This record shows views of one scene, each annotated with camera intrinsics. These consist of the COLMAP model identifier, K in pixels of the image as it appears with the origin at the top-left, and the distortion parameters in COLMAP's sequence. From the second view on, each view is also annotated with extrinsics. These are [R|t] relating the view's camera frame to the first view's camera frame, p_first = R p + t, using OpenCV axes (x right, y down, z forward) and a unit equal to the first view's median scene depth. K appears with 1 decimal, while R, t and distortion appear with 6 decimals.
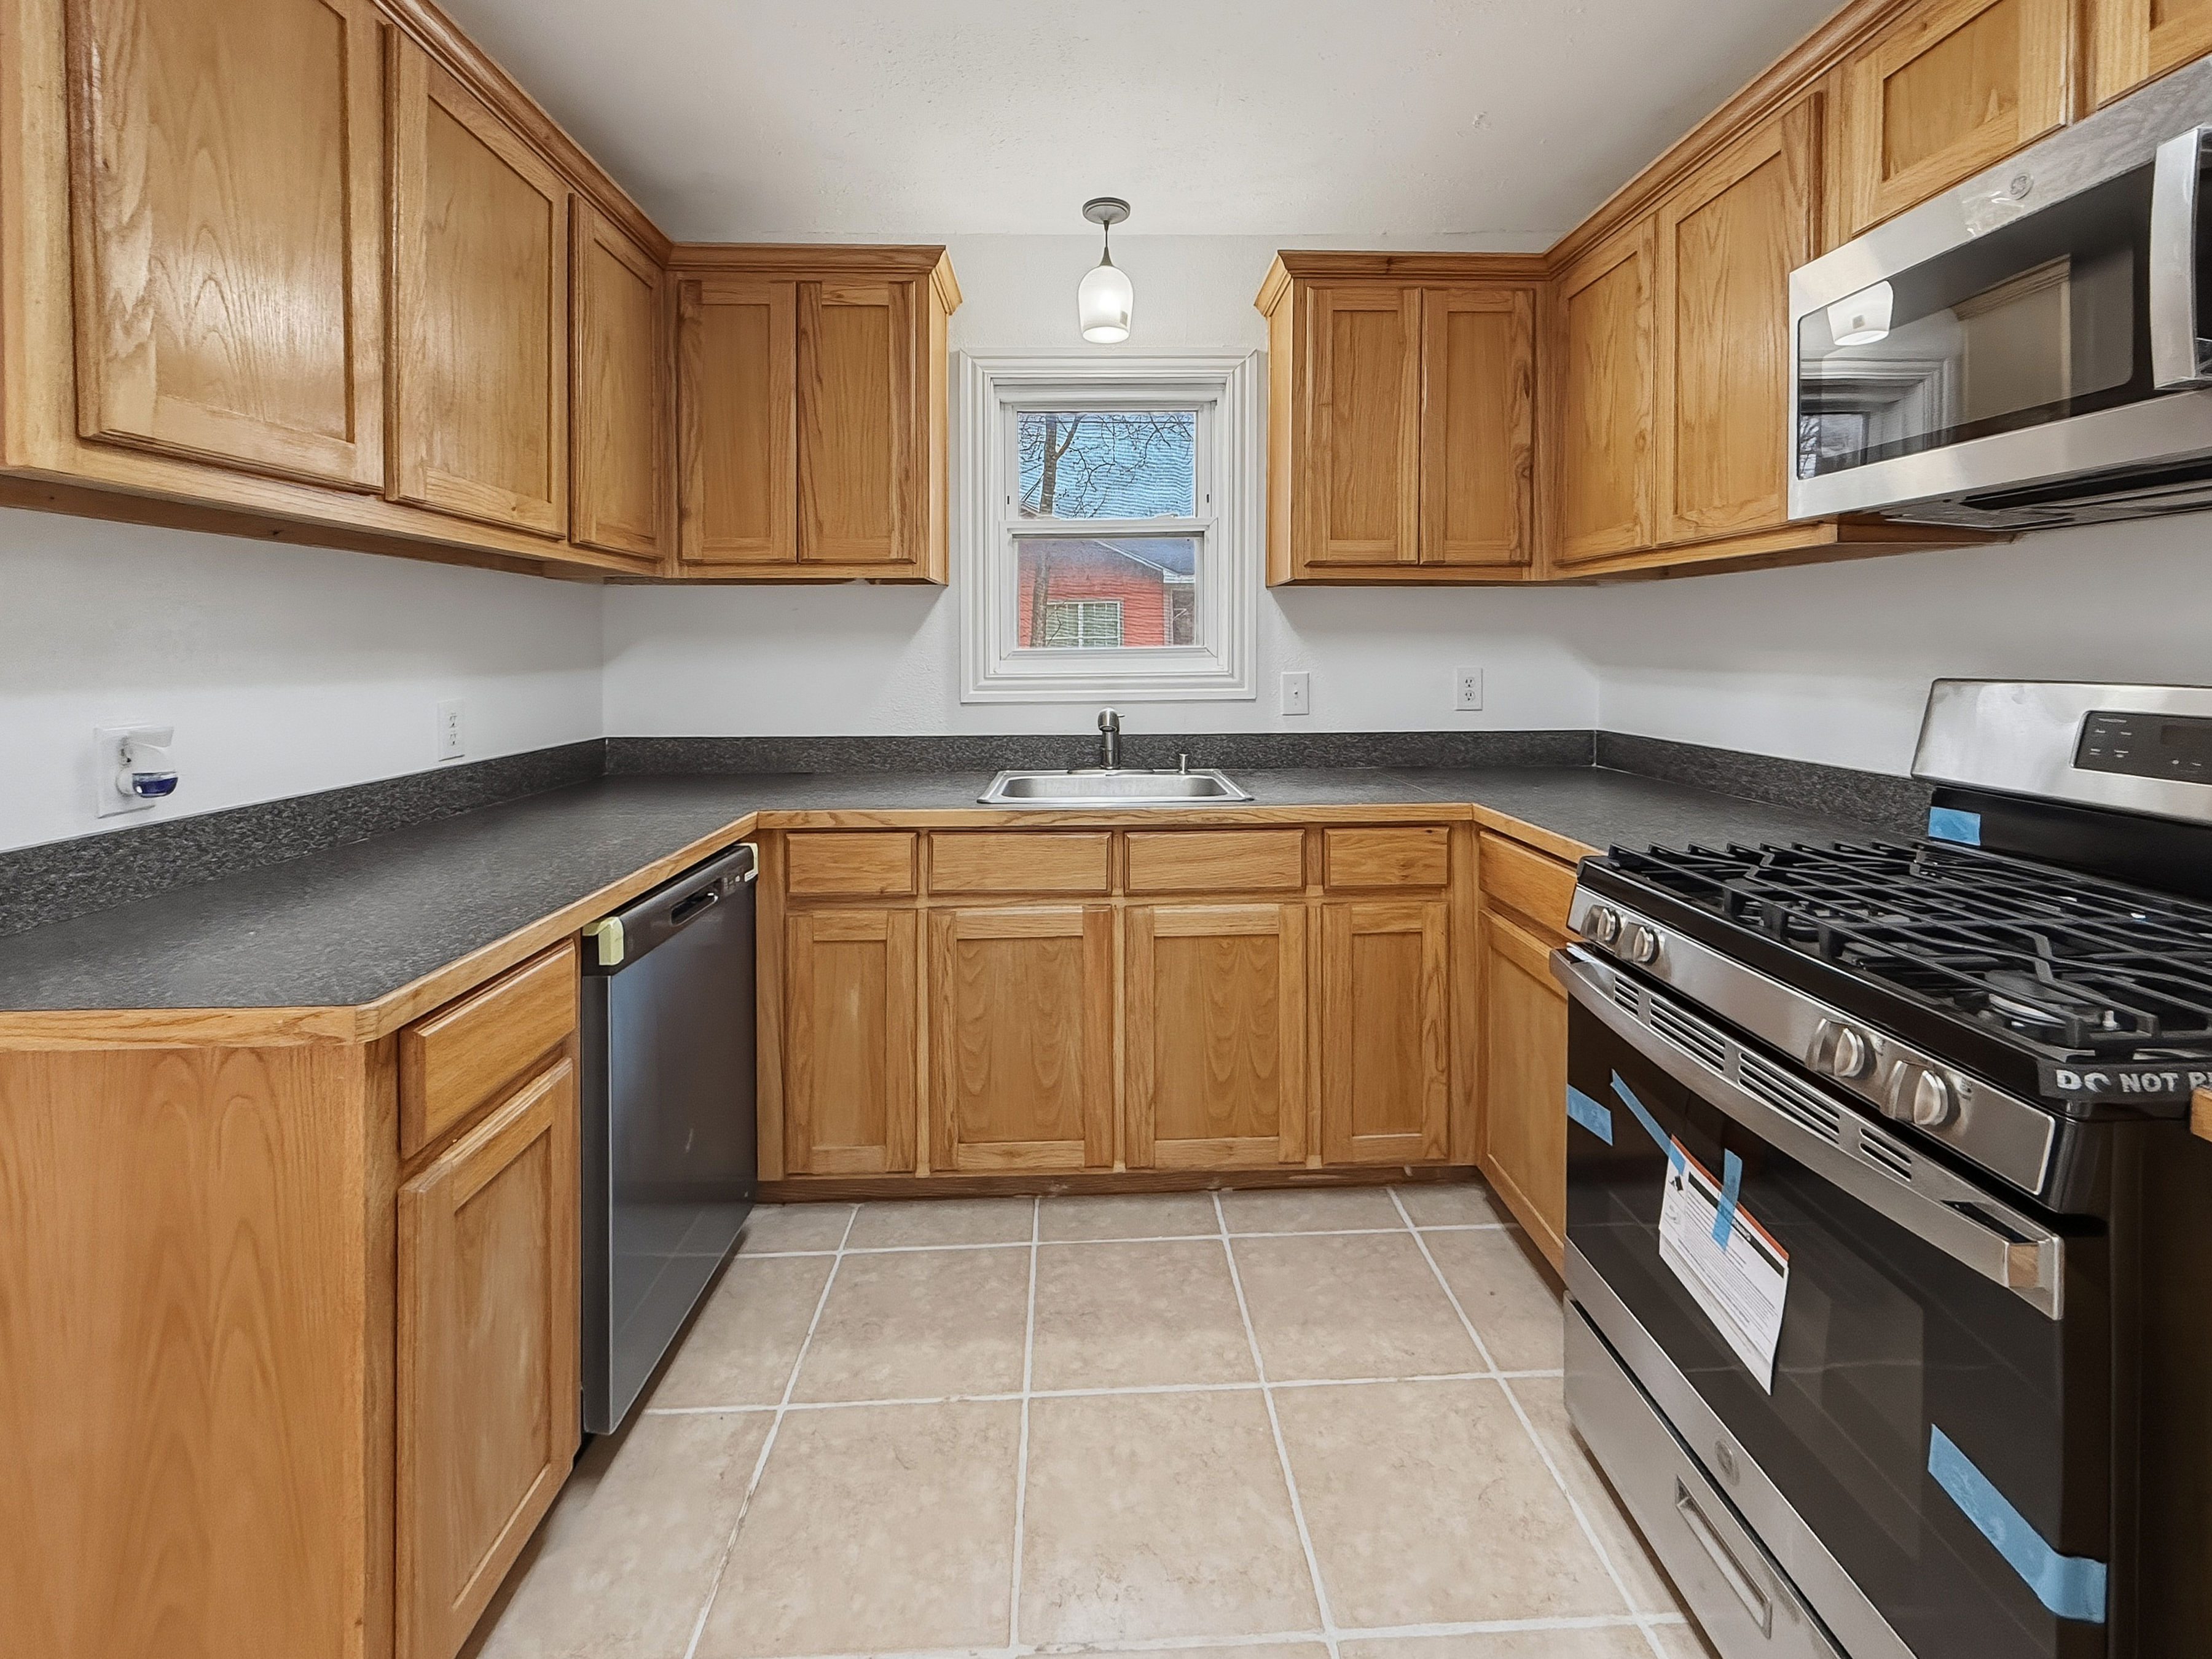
lens RADIAL K [[929.0, 0, 1110.5], [0, 929.0, 663.0], [0, 0, 1]] dist [0.001071, 0.000119]
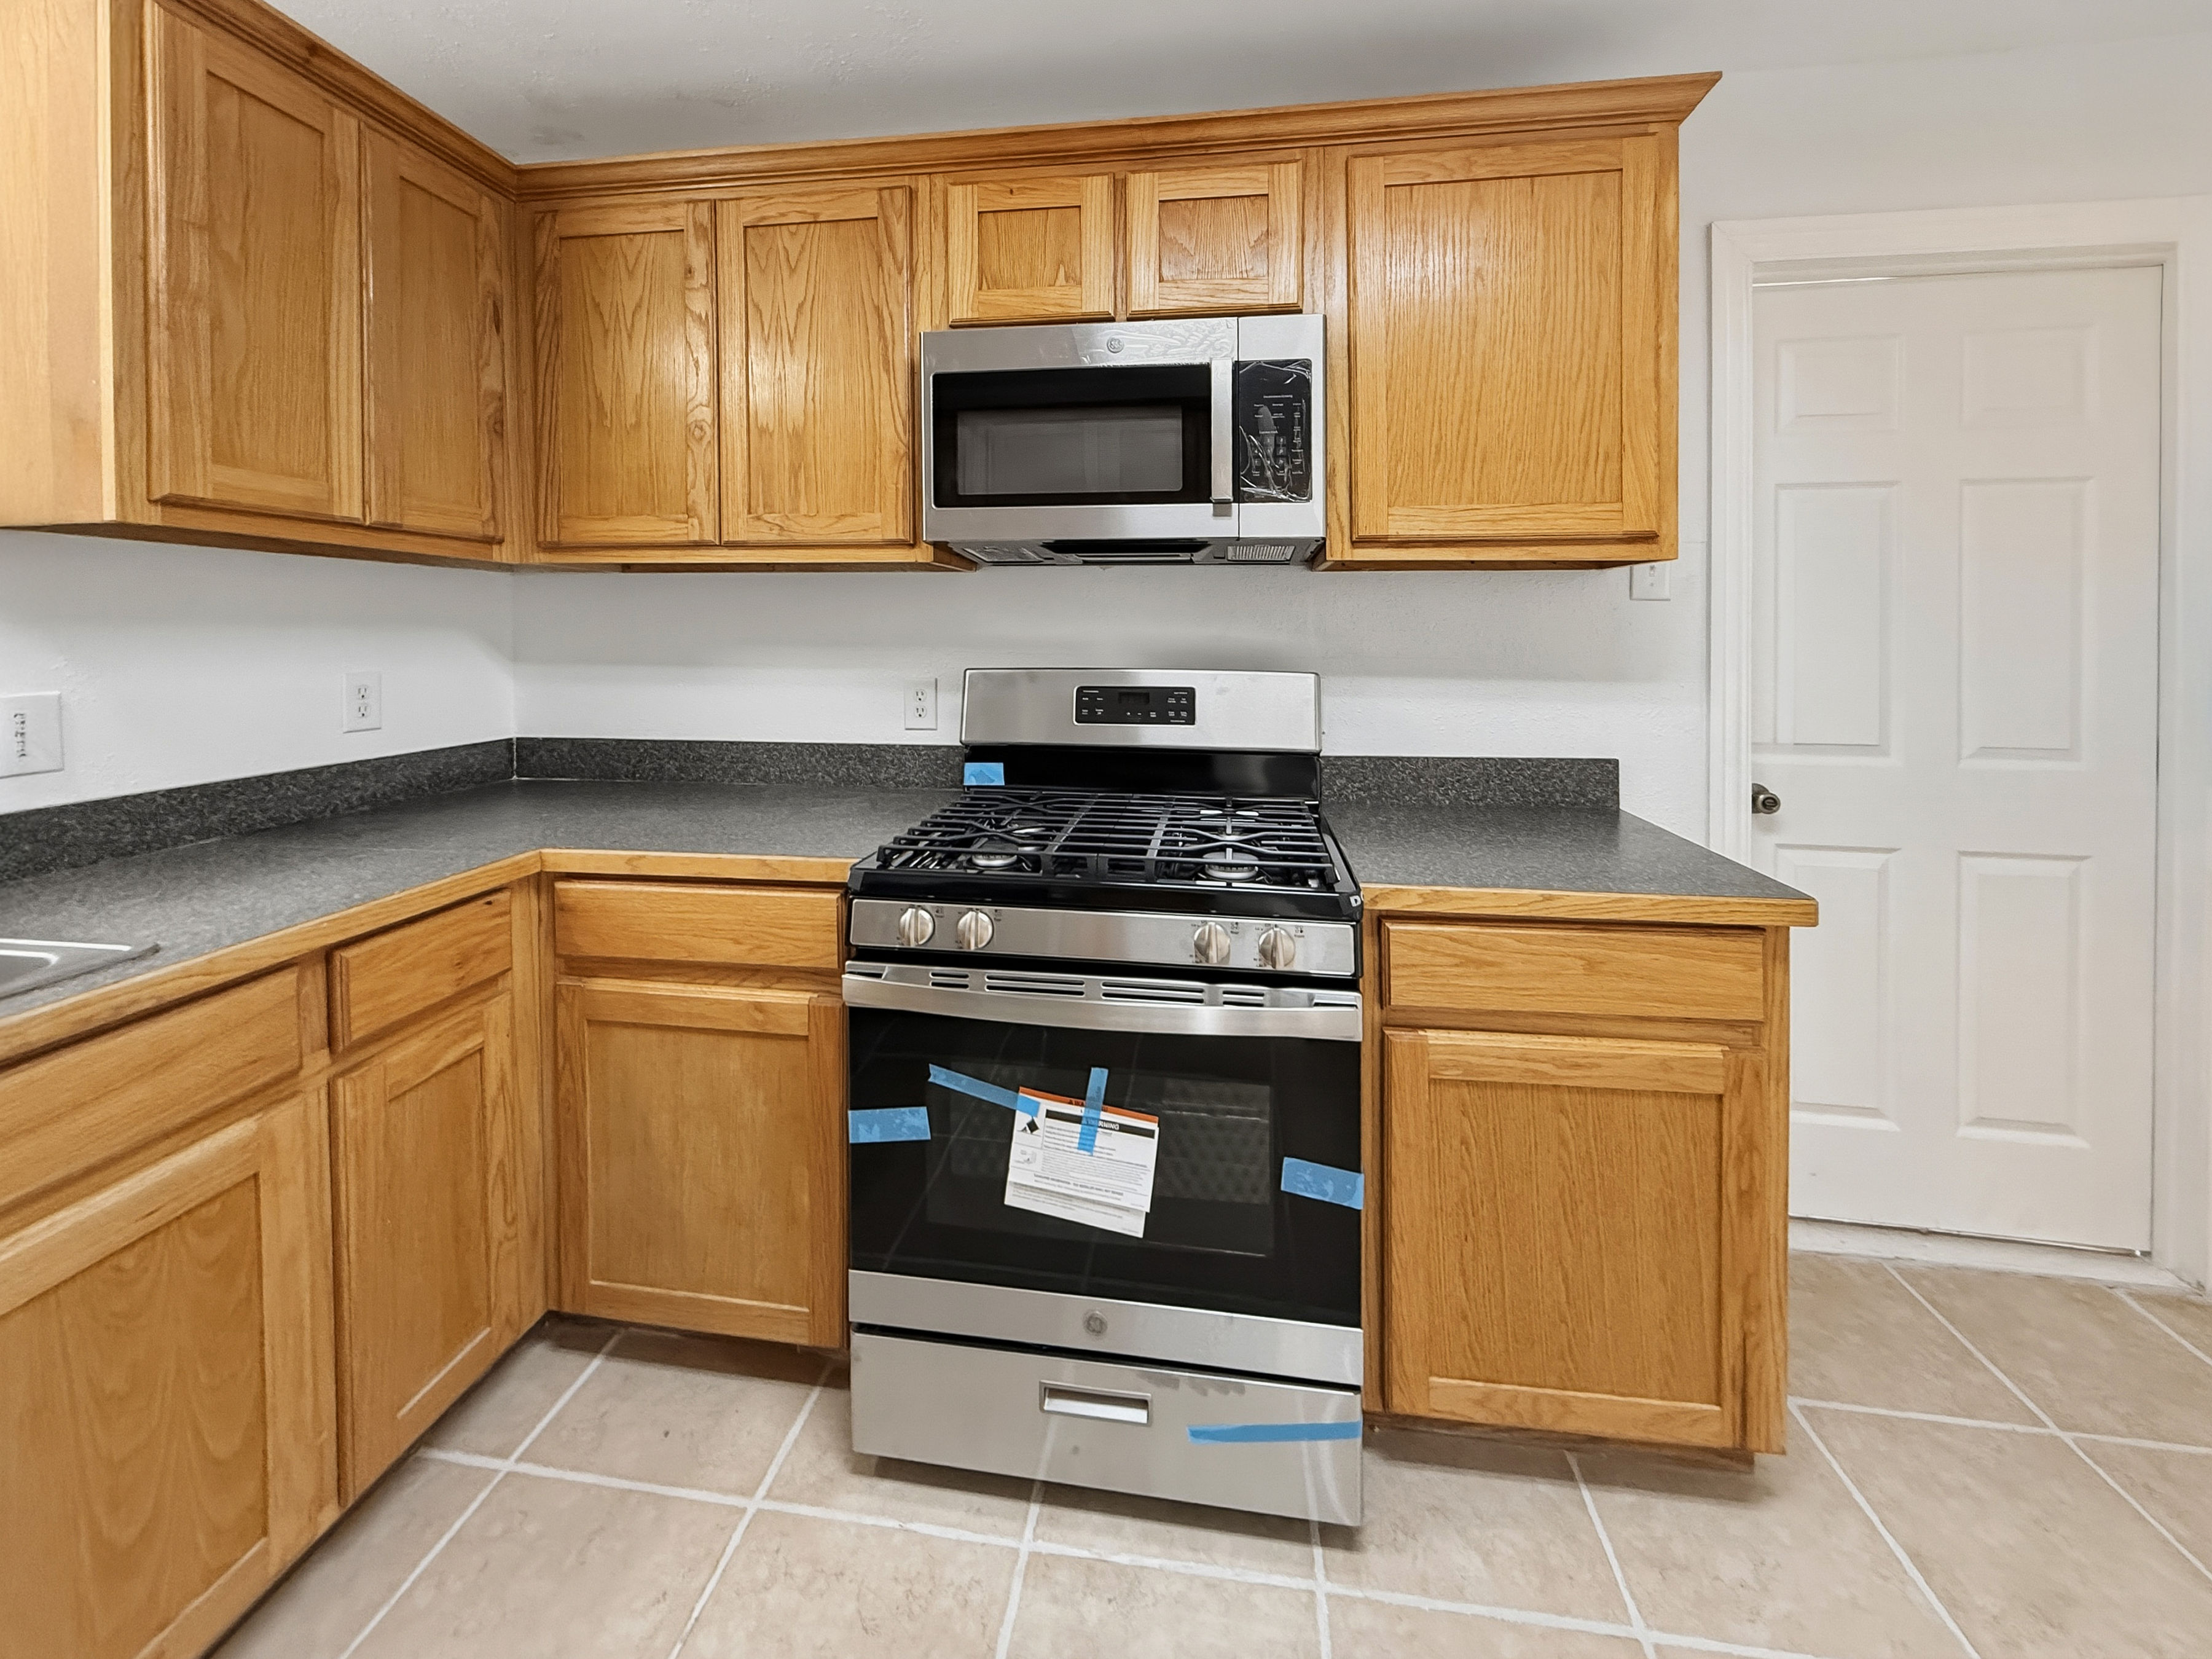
lens RADIAL K [[879.4, 0, 1101.6], [0, 879.4, 644.3], [0, 0, 1]] dist [-0.002202, 0.000080]
pose [[0.184439, -0.011140, 0.982781, -0.238068], [0.013422, 0.999871, 0.008815, -0.019546], [-0.982752, 0.011565, 0.184565, 0.407267]]
